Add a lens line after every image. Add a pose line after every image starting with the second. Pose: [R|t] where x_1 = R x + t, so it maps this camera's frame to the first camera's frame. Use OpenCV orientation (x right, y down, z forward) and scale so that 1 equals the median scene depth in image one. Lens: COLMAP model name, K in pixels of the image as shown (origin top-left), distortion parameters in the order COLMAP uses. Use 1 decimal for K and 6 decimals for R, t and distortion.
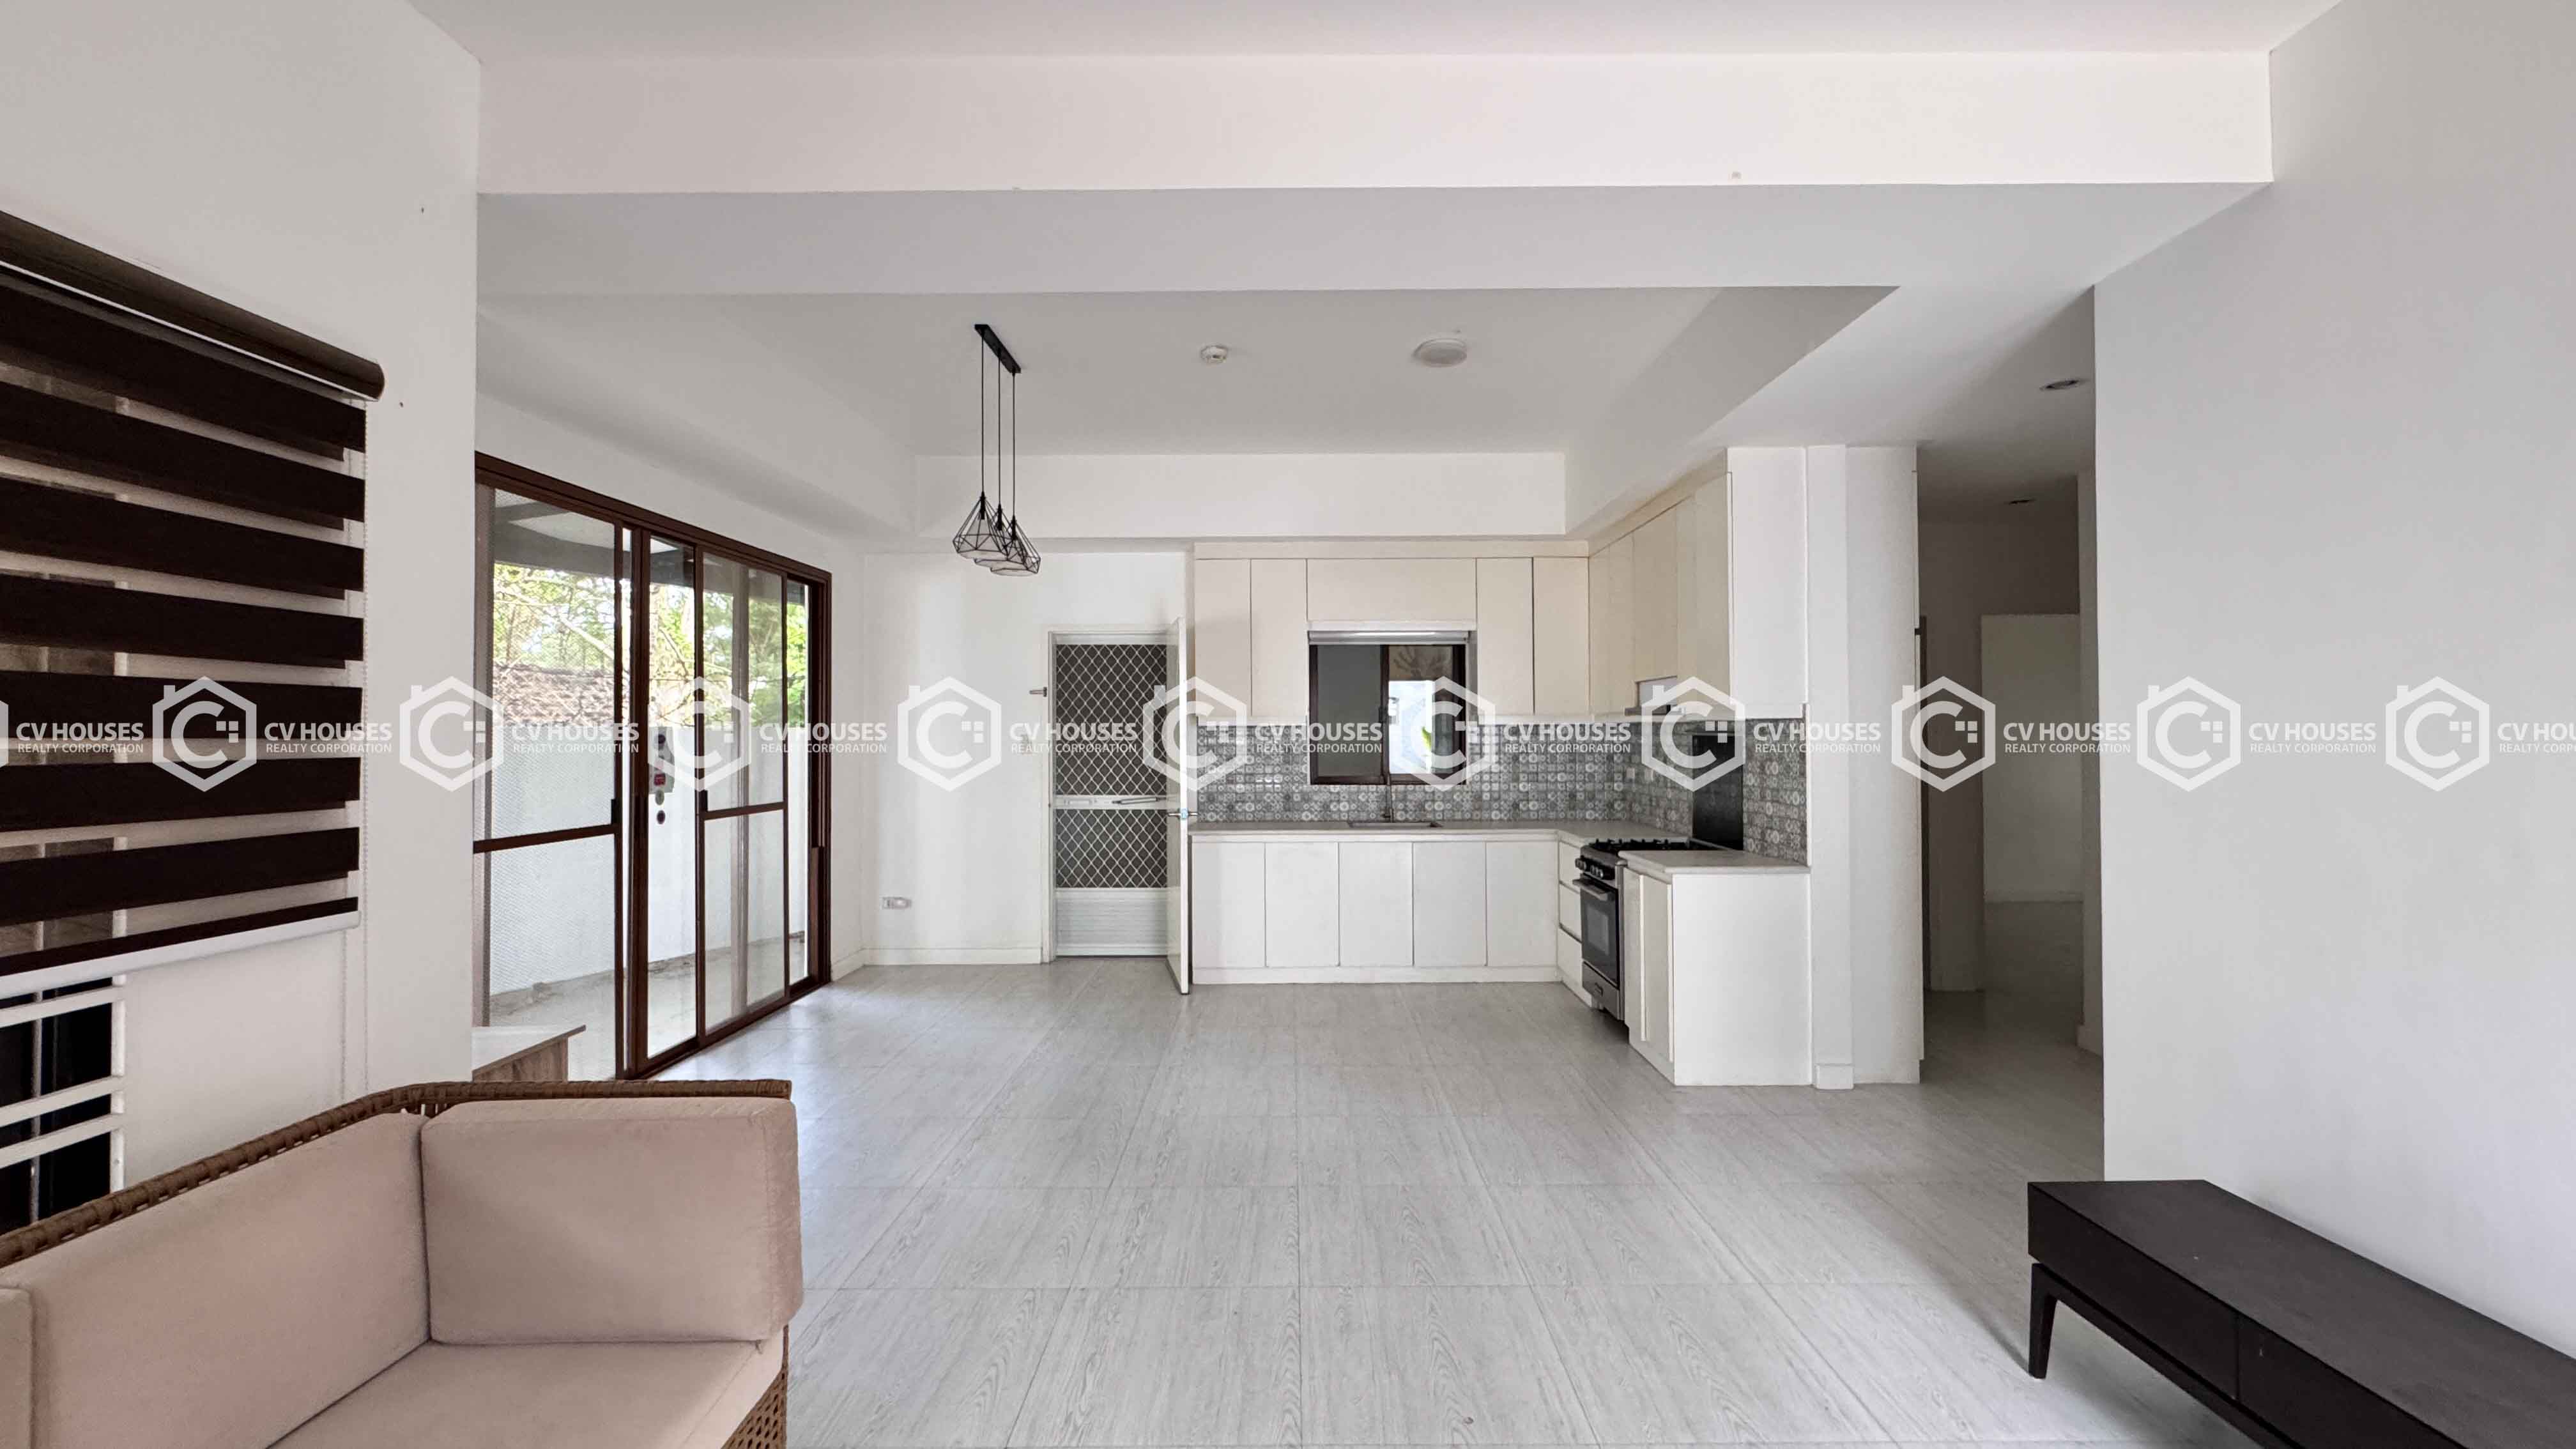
lens RADIAL K [[1041.8, 0, 1288.0], [0, 1041.8, 724.5], [0, 0, 1]] dist [-0.000795, -0.000062]
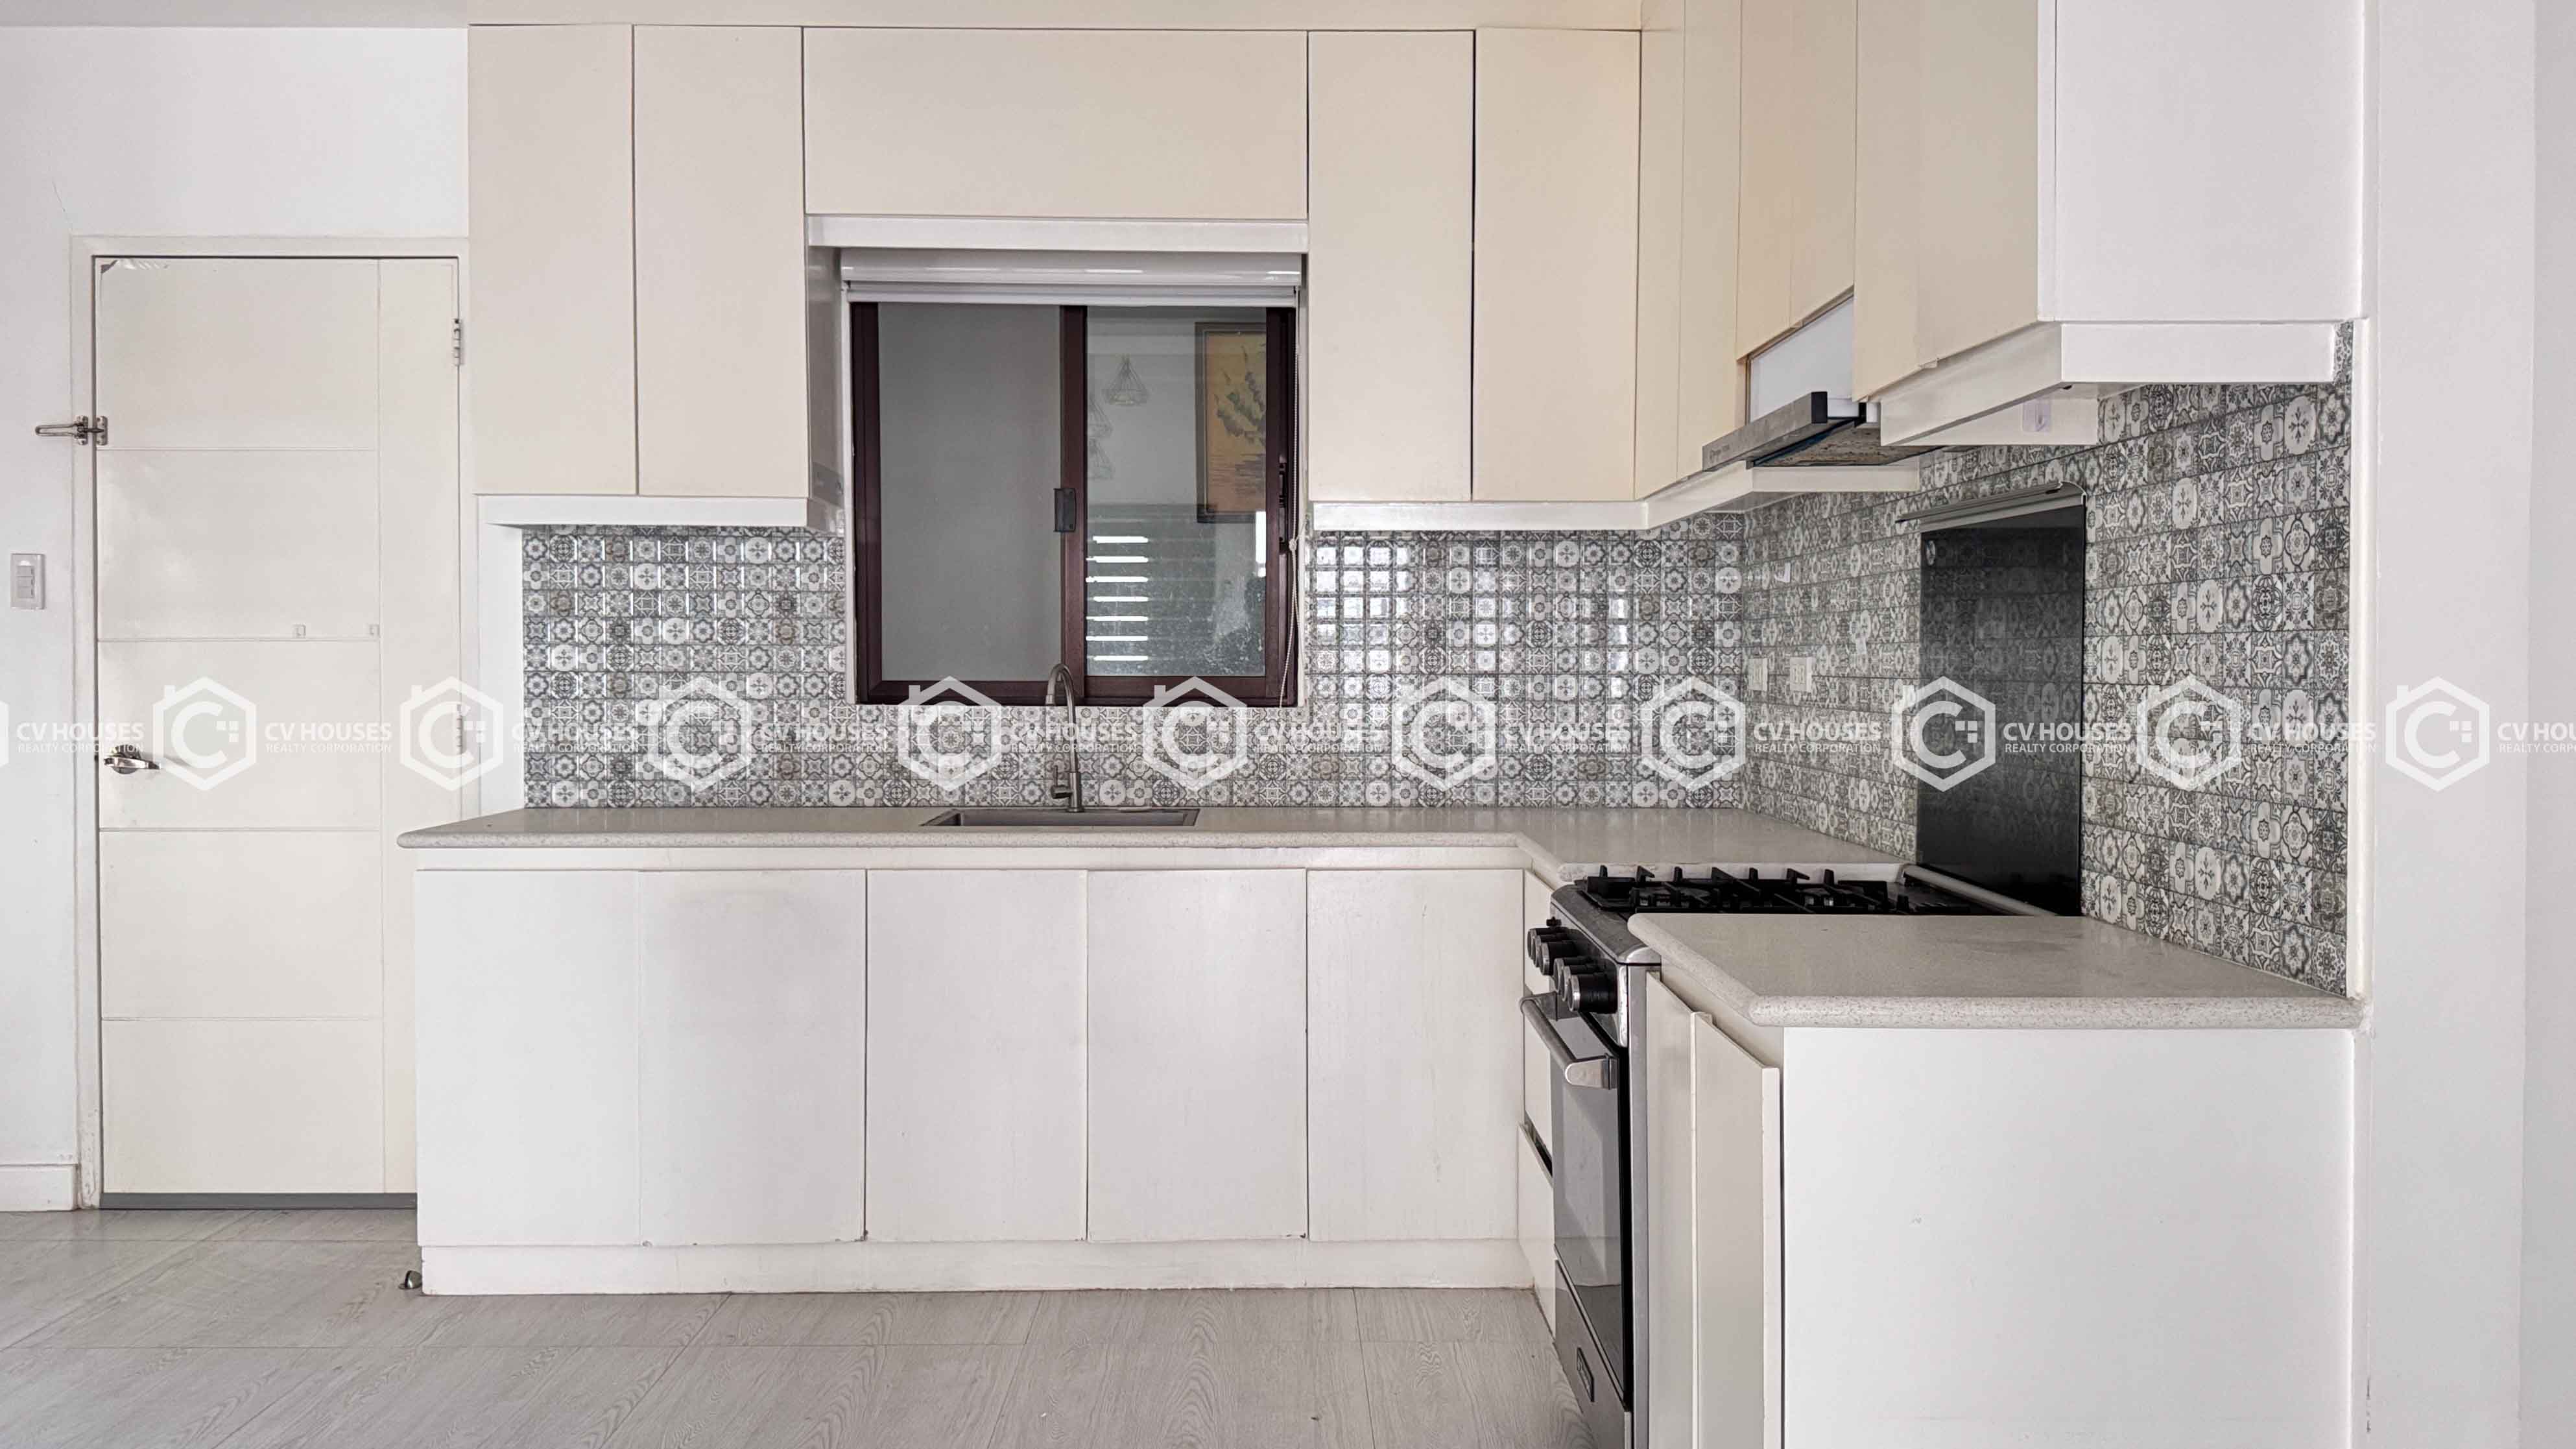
lens RADIAL K [[1849.6, 0, 1288.0], [0, 1849.6, 724.5], [0, 0, 1]] dist [0.021612, -0.004329]
pose [[0.999975, 0.005900, 0.003859, 0.203055], [-0.006063, 0.999019, 0.043872, 0.044937], [-0.003597, -0.043894, 0.999030, 0.461214]]
